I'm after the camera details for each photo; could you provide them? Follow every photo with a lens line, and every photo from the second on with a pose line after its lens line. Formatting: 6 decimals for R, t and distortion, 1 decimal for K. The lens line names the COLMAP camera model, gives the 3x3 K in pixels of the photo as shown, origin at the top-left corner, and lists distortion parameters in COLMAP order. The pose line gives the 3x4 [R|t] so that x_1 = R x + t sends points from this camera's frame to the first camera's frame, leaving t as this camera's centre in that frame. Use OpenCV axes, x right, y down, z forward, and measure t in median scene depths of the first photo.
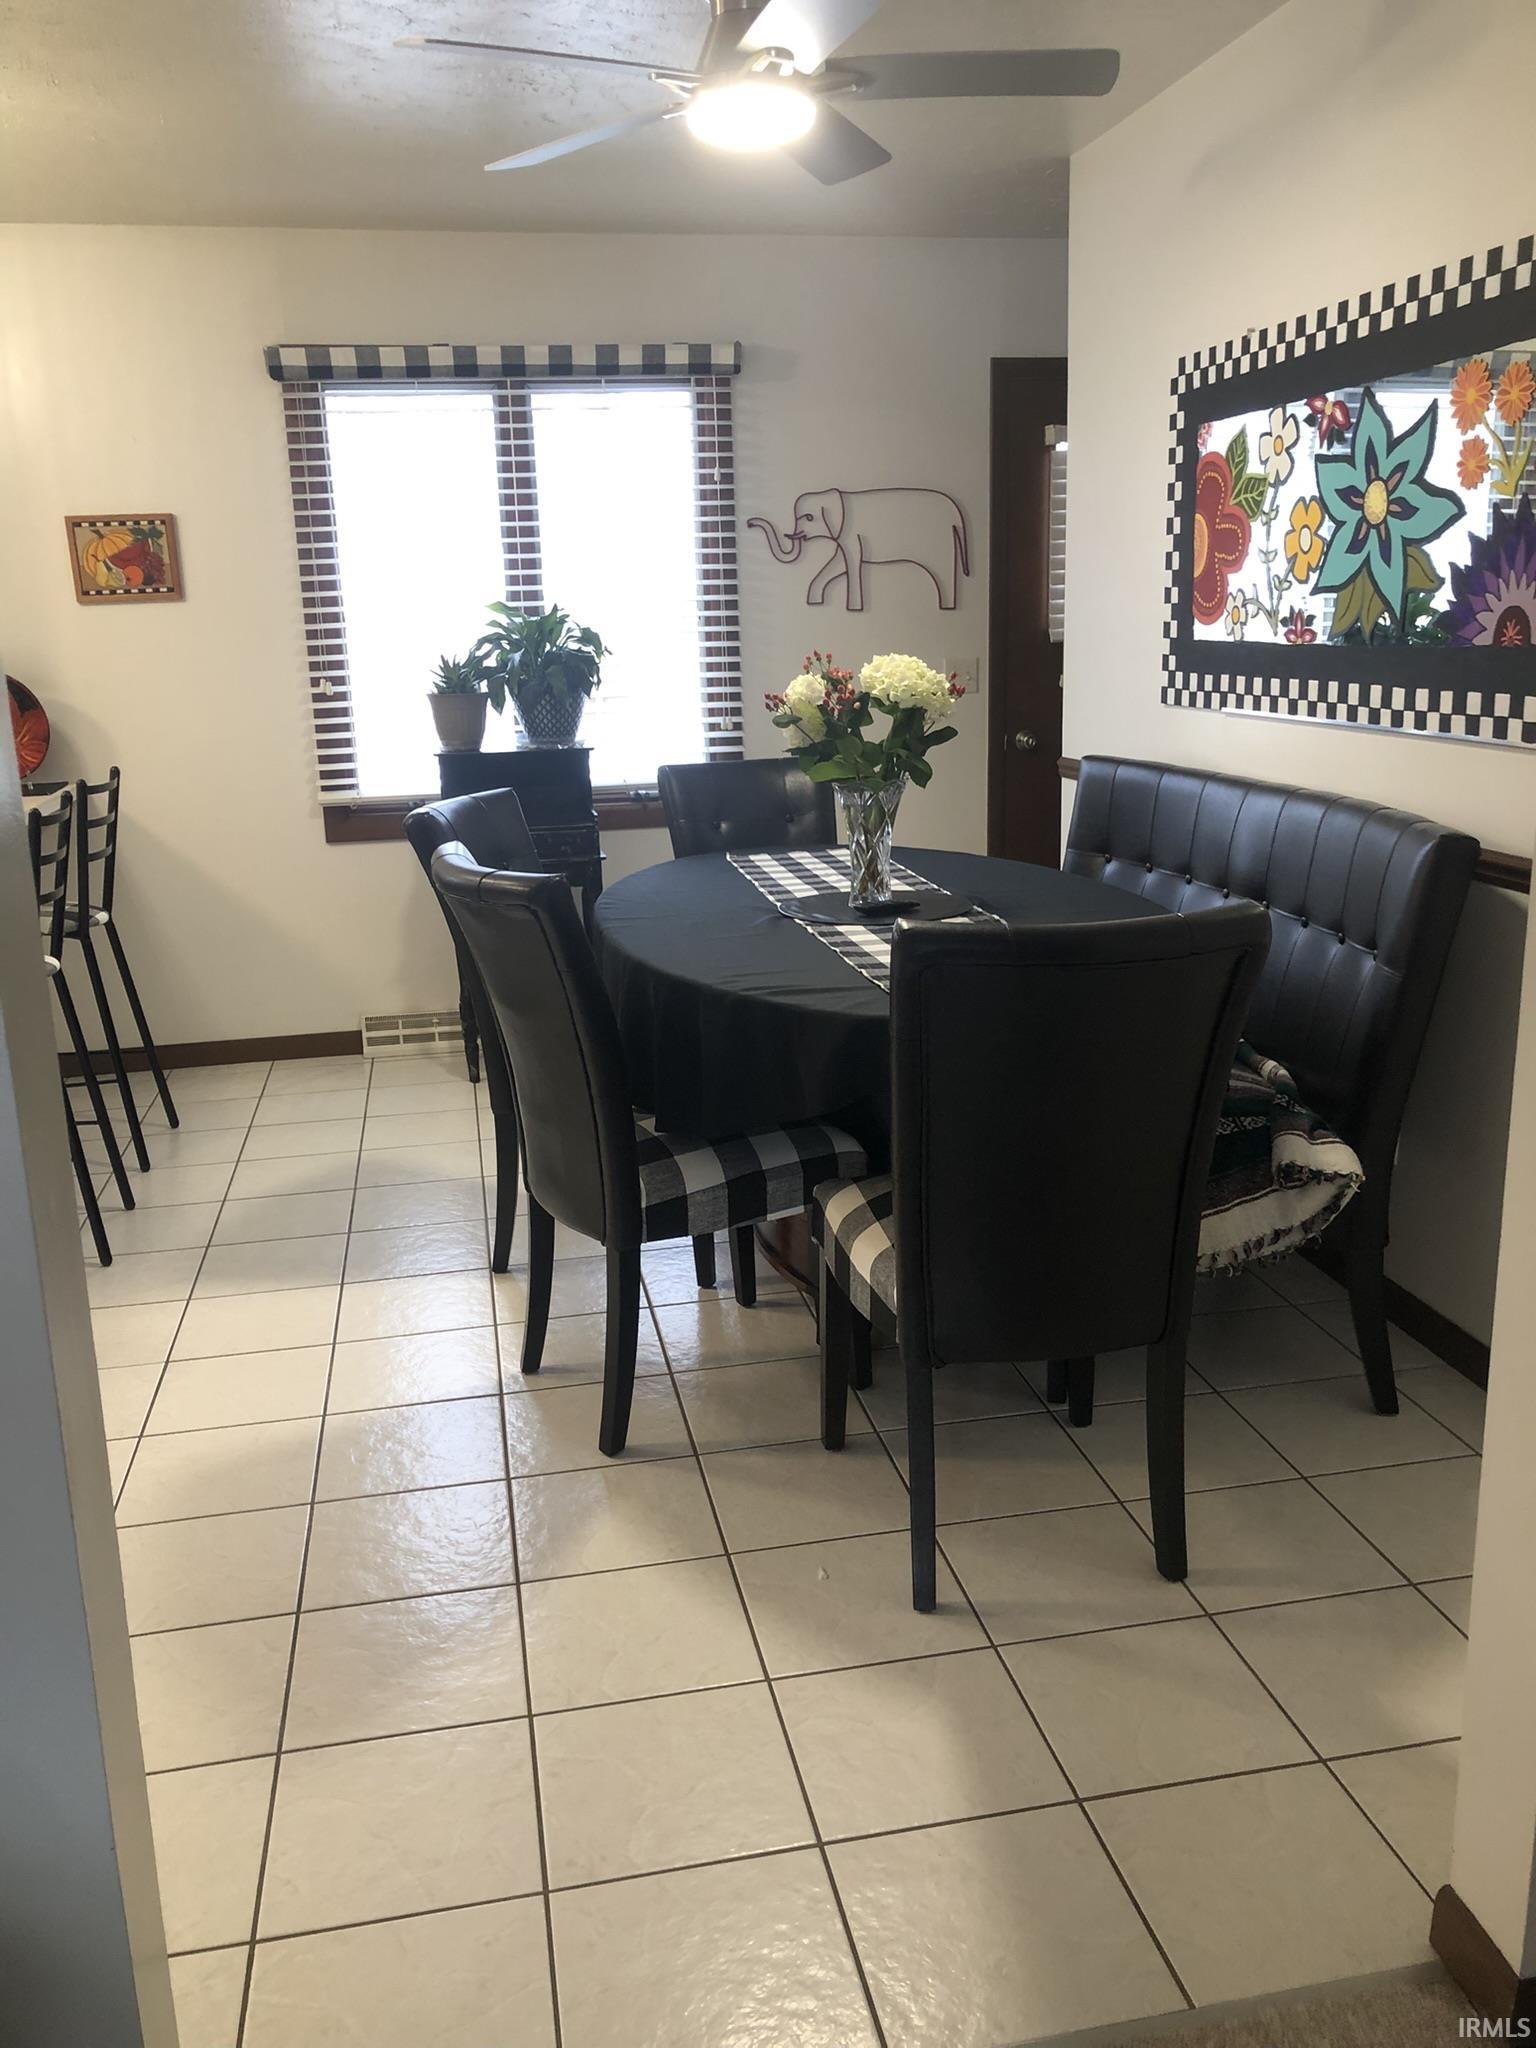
lens RADIAL K [[1694.5, 0, 769.2], [0, 1694.5, 1021.7], [0, 0, 1]] dist [0.102539, 0.008011]
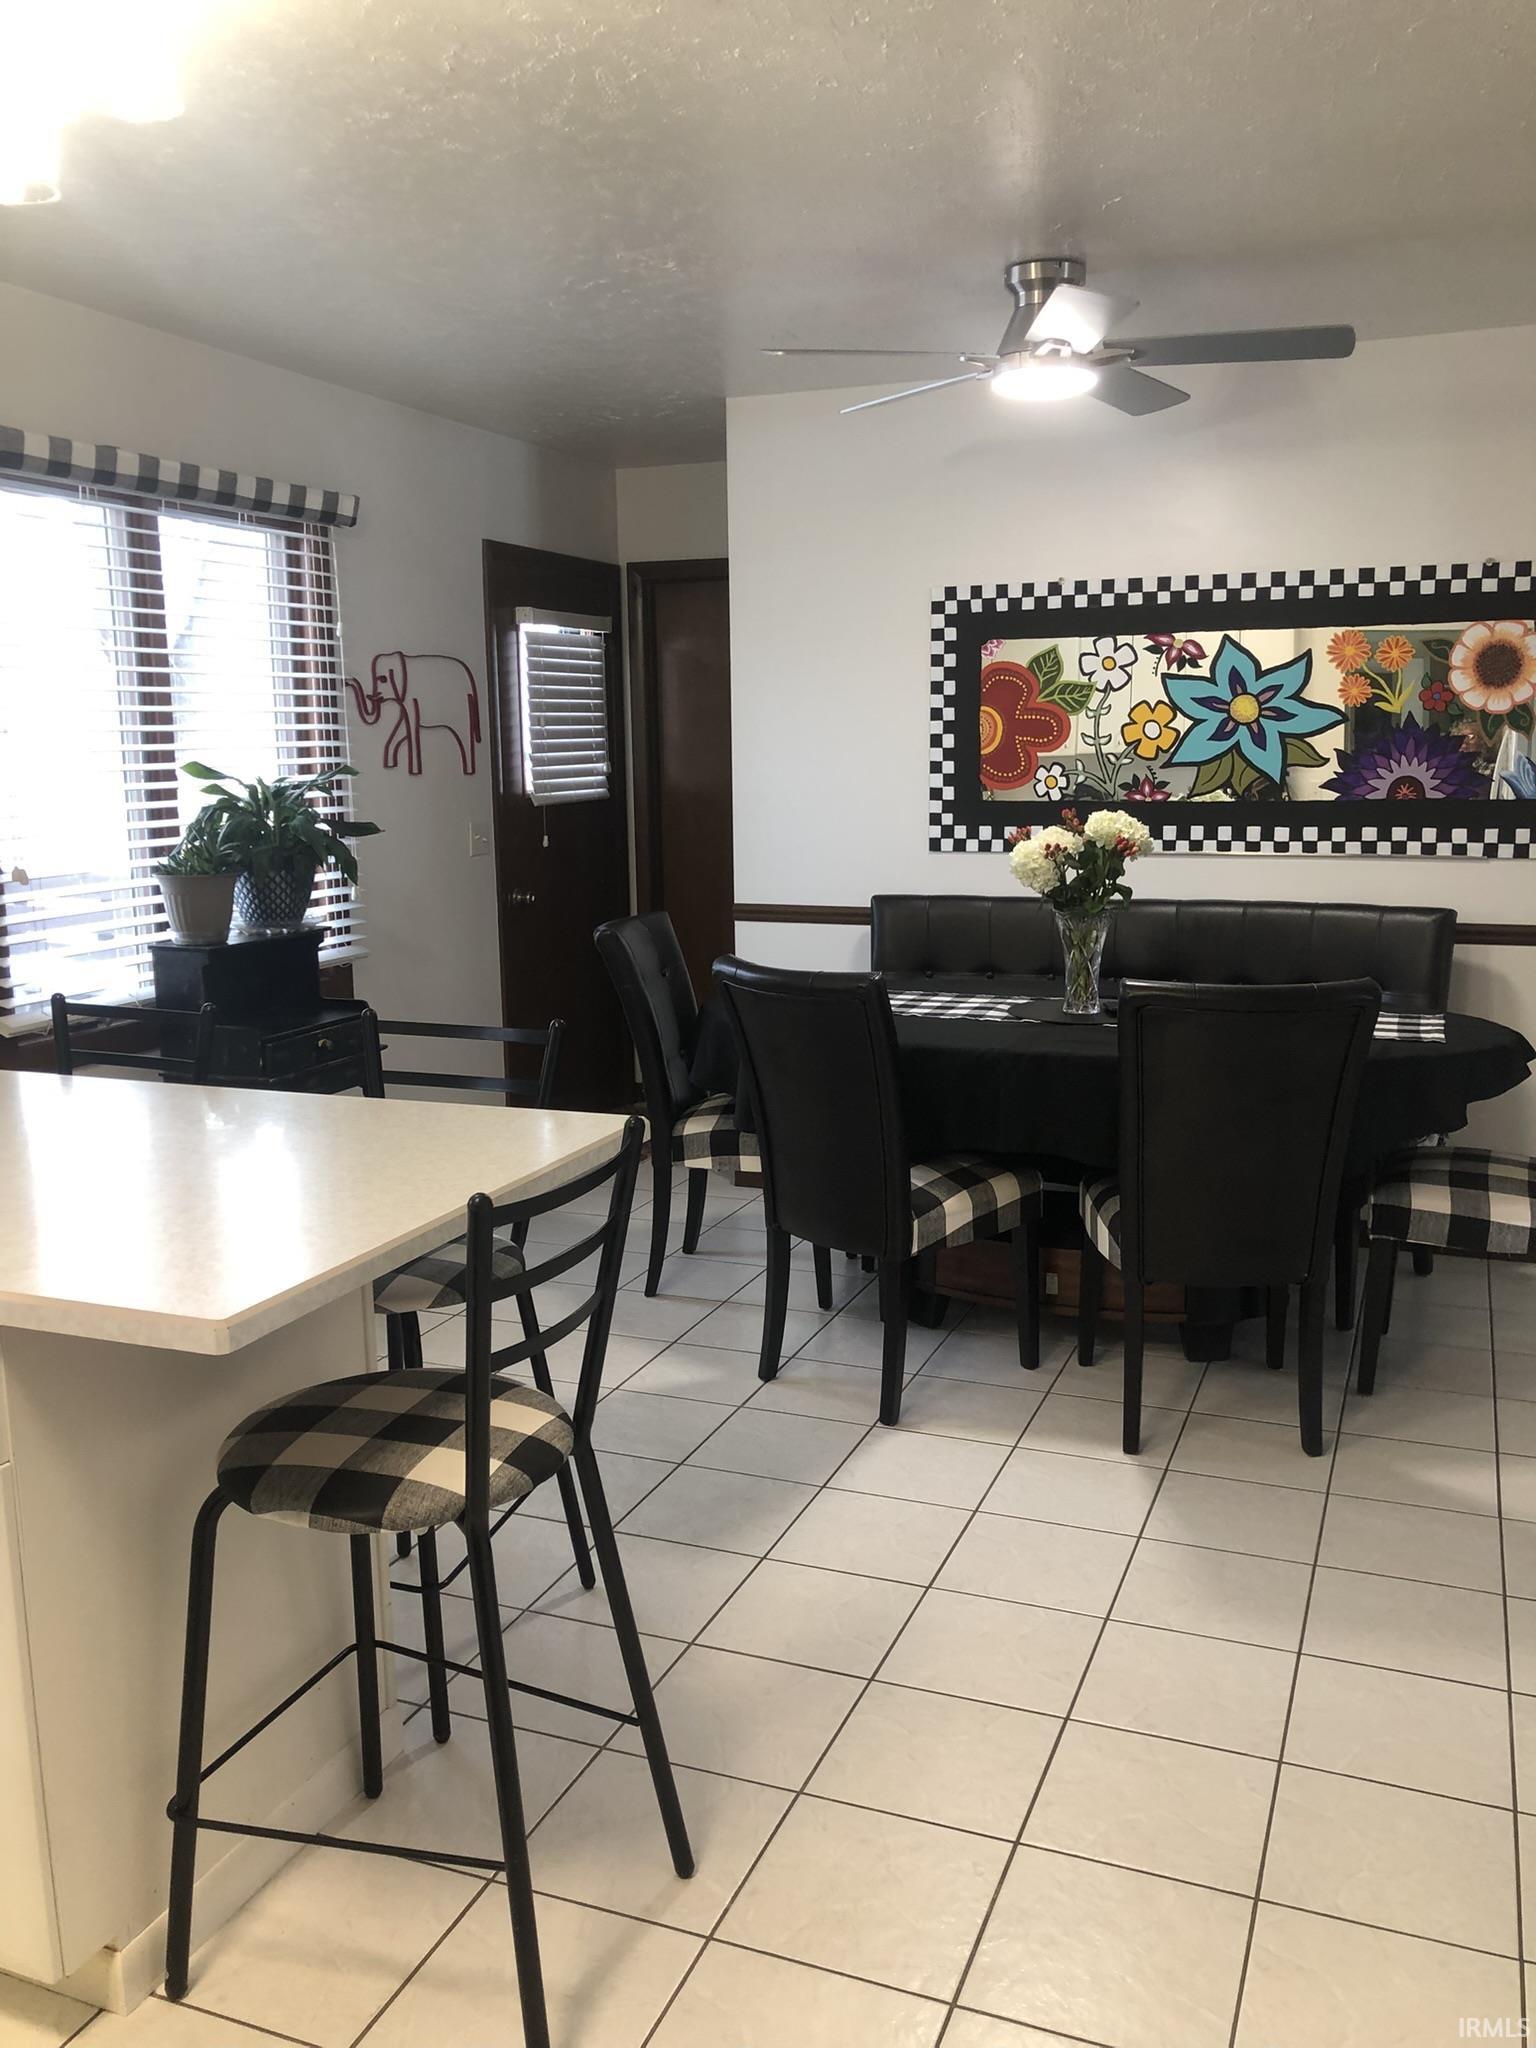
lens RADIAL K [[1694.5, 0, 772.3], [0, 1694.5, 1137.2], [0, 0, 1]] dist [0.102539, 0.008011]
pose [[0.541074, -0.176753, 0.822191, -1.004416], [0.196430, 0.977183, 0.080805, -0.113051], [-0.817713, 0.117781, 0.563447, 0.445606]]
